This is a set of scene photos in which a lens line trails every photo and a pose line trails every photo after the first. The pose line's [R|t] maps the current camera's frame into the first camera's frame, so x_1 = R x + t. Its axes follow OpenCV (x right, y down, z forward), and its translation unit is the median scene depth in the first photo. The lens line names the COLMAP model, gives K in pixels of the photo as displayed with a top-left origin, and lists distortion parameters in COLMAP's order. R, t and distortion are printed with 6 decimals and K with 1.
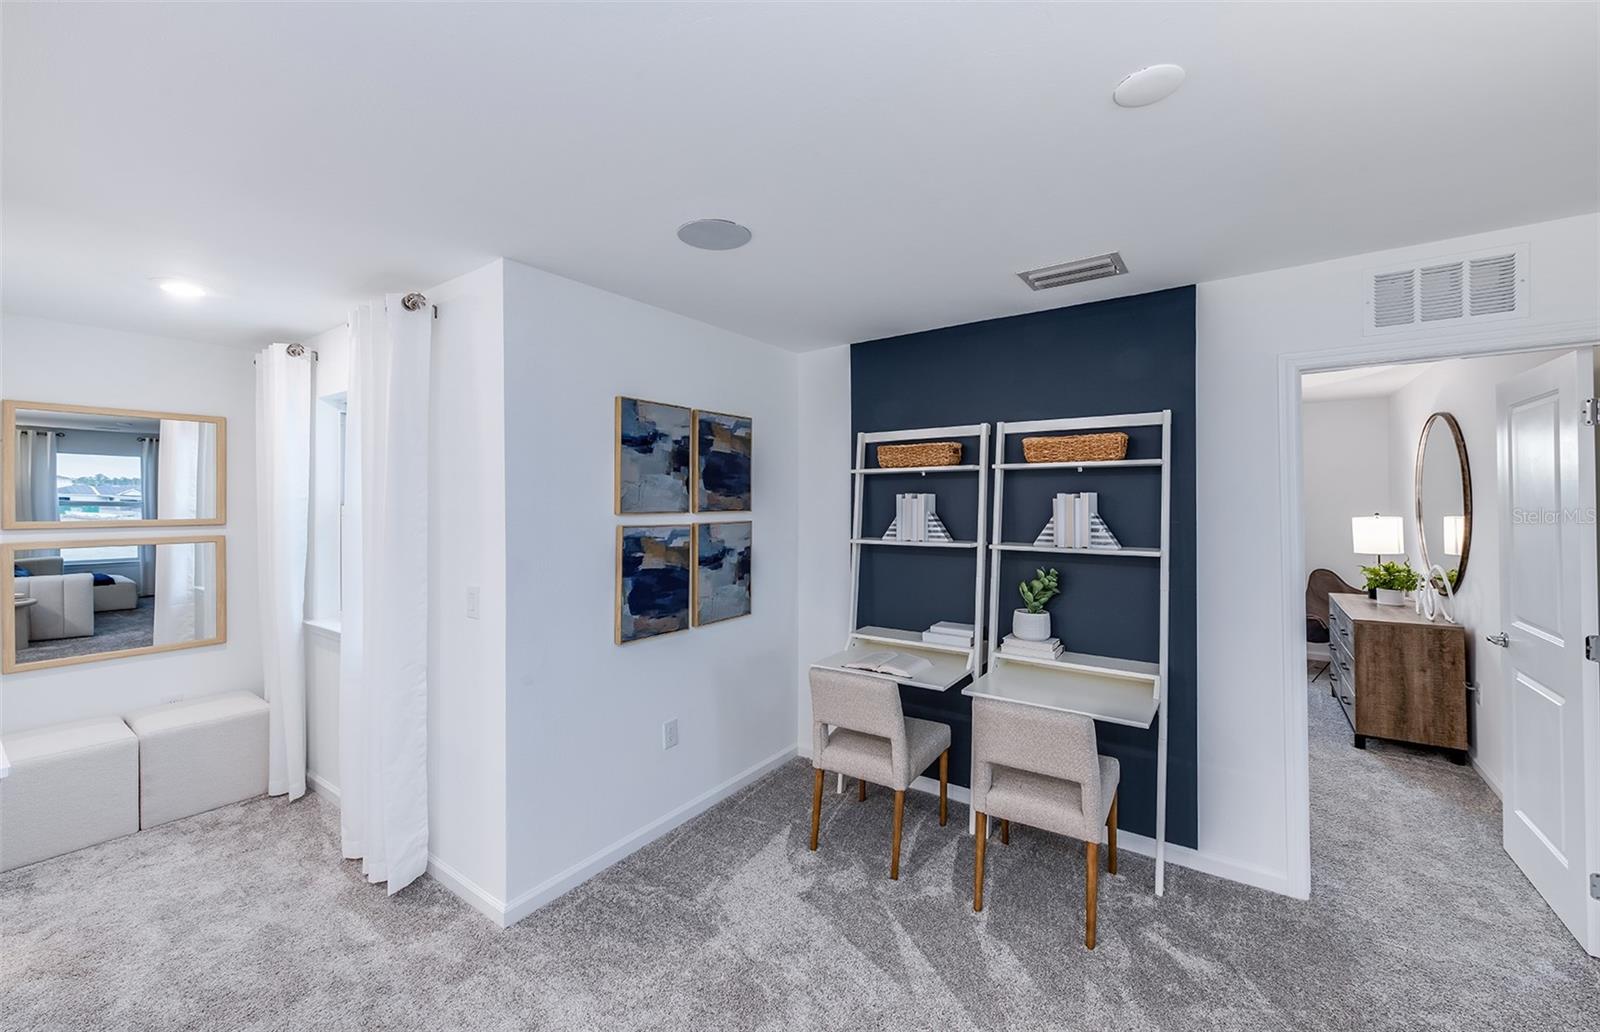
lens RADIAL K [[633.3, 0, 805.5], [0, 633.3, 495.4], [0, 0, 1]] dist [0.015465, 0.000240]
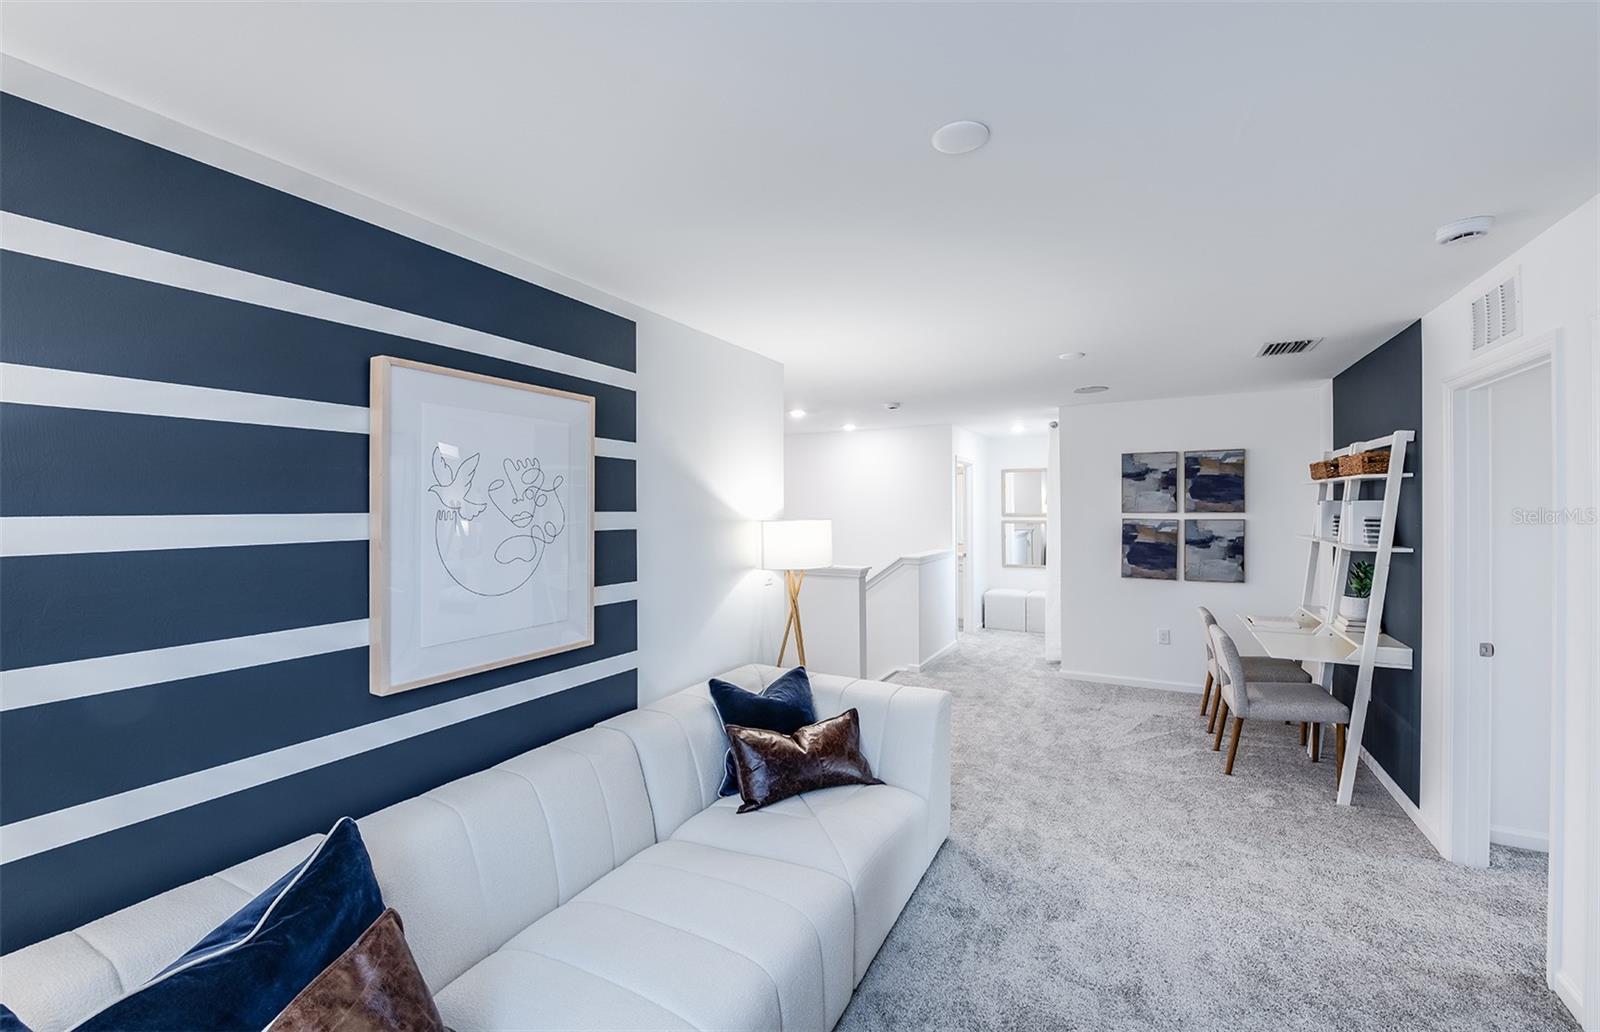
lens RADIAL K [[633.3, 0, 815.1], [0, 633.3, 516.2], [0, 0, 1]] dist [0.015465, 0.000240]
pose [[0.125305, 0.010120, -0.992067, 1.392831], [0.009587, 0.999889, 0.011411, 0.007637], [0.992072, -0.010941, 0.125195, -0.184905]]
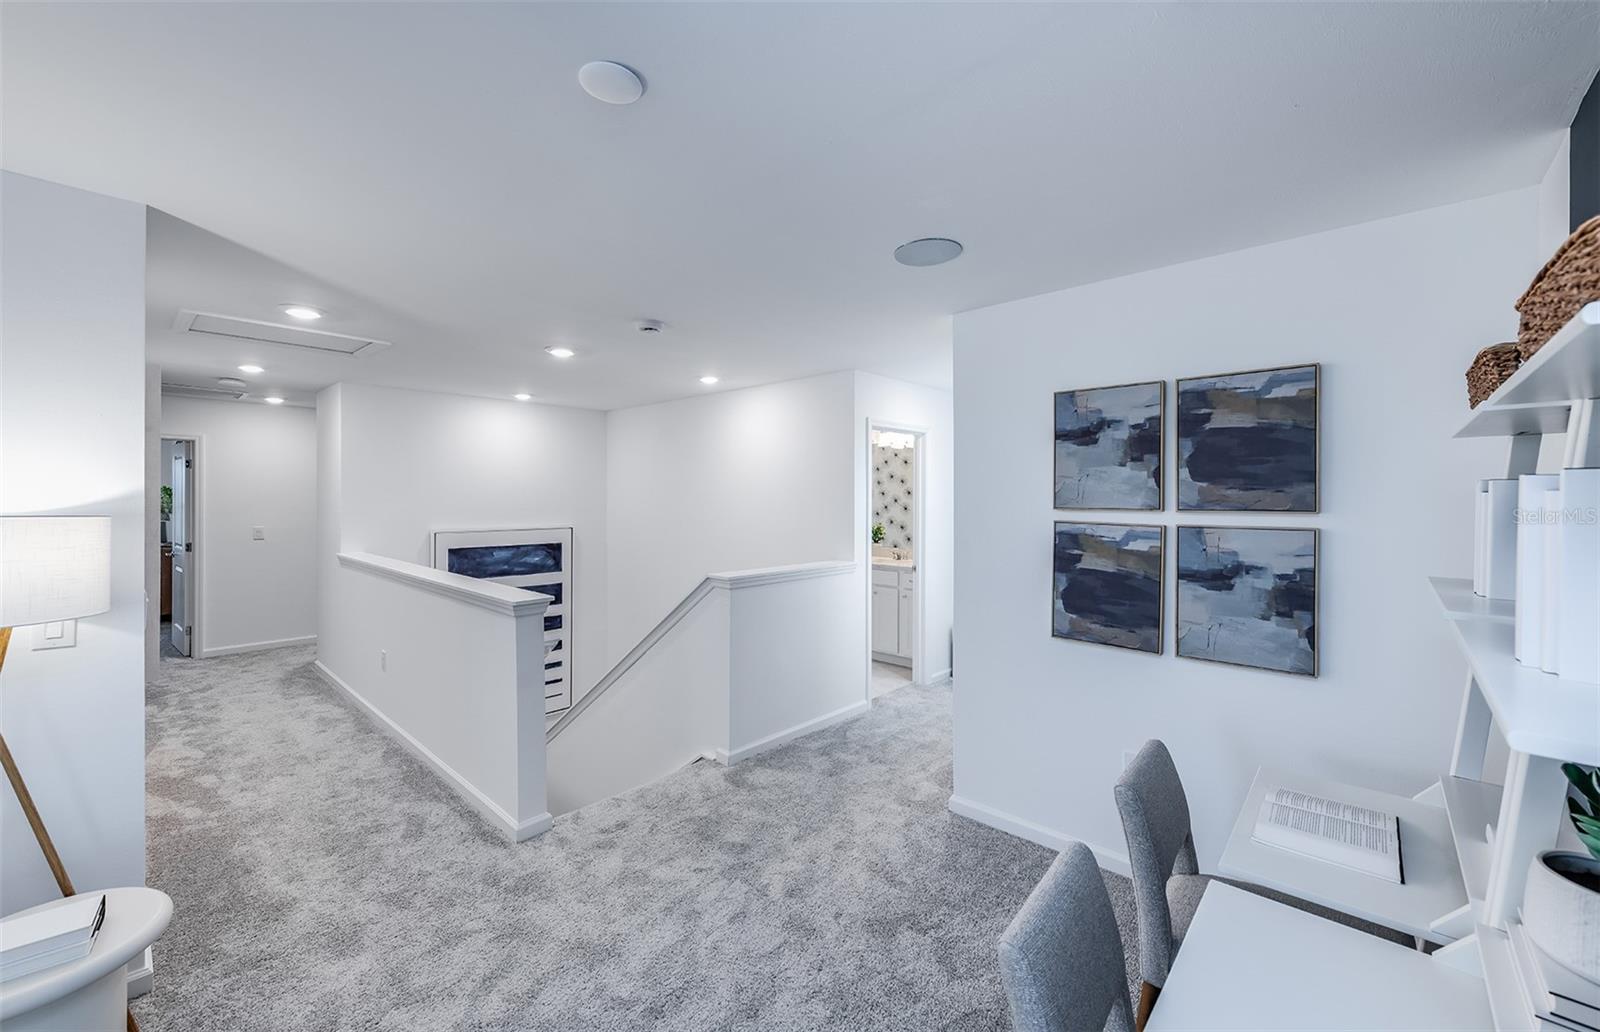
lens RADIAL K [[633.3, 0, 786.5], [0, 633.3, 505.7], [0, 0, 1]] dist [0.015465, 0.000240]
pose [[-0.141680, 0.013690, -0.989818, 0.681437], [0.004780, 0.999902, 0.013145, 0.007652], [0.989901, -0.002869, -0.141731, 0.639552]]
